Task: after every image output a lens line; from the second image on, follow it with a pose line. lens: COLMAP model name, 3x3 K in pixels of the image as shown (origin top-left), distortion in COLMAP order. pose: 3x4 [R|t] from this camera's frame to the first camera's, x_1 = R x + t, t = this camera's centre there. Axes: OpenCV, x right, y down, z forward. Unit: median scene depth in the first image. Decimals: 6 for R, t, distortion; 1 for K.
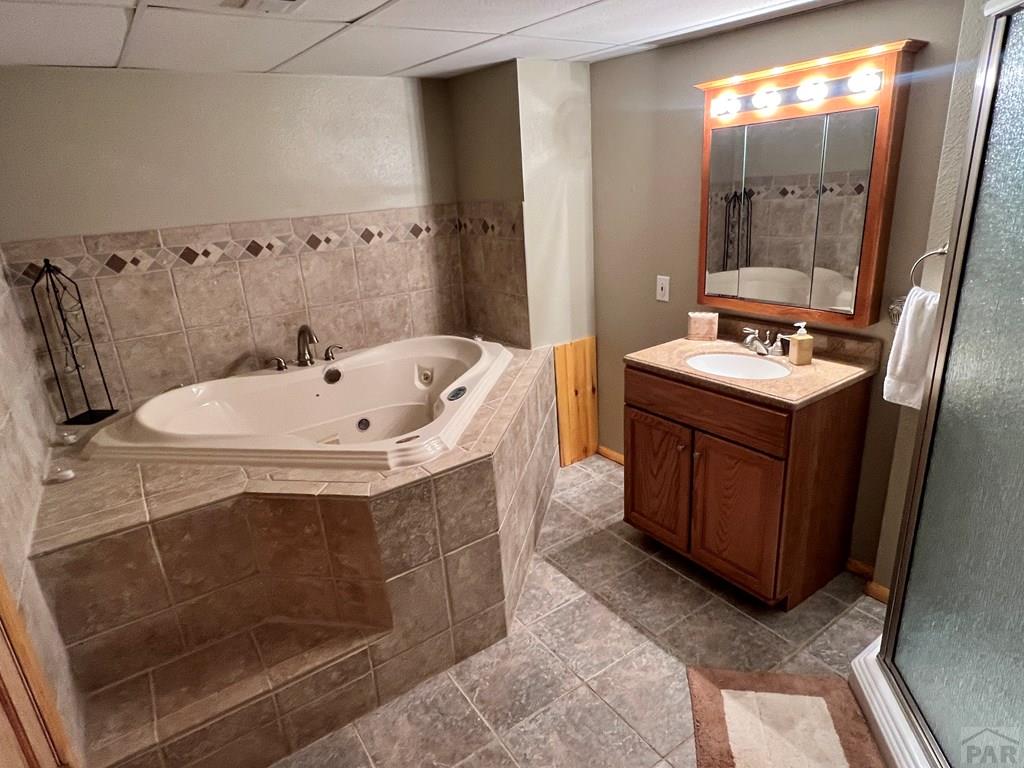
lens RADIAL K [[587.8, 0, 492.3], [0, 587.8, 377.4], [0, 0, 1]] dist [0.000645, 0.000709]
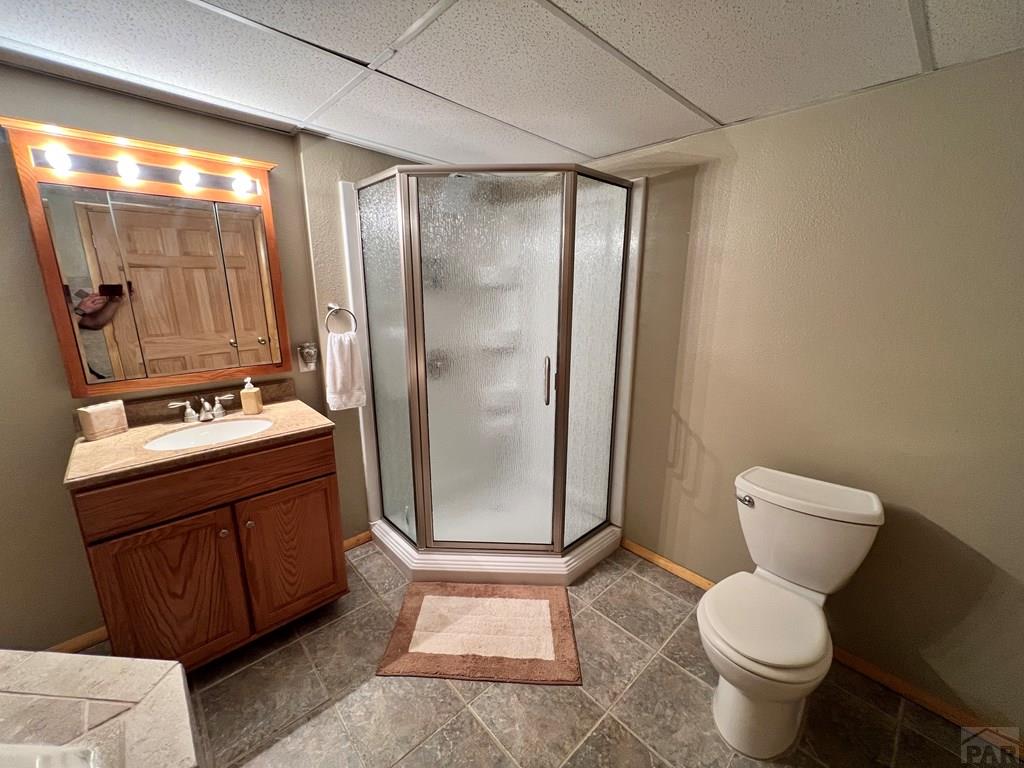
lens RADIAL K [[411.9, 0, 509.5], [0, 411.9, 382.1], [0, 0, 1]] dist [-0.002670, 0.000804]
pose [[-0.161763, -0.151366, 0.975152, -0.346027], [0.319253, 0.926999, 0.196851, -0.081262], [-0.933761, 0.343163, -0.101630, 0.603885]]
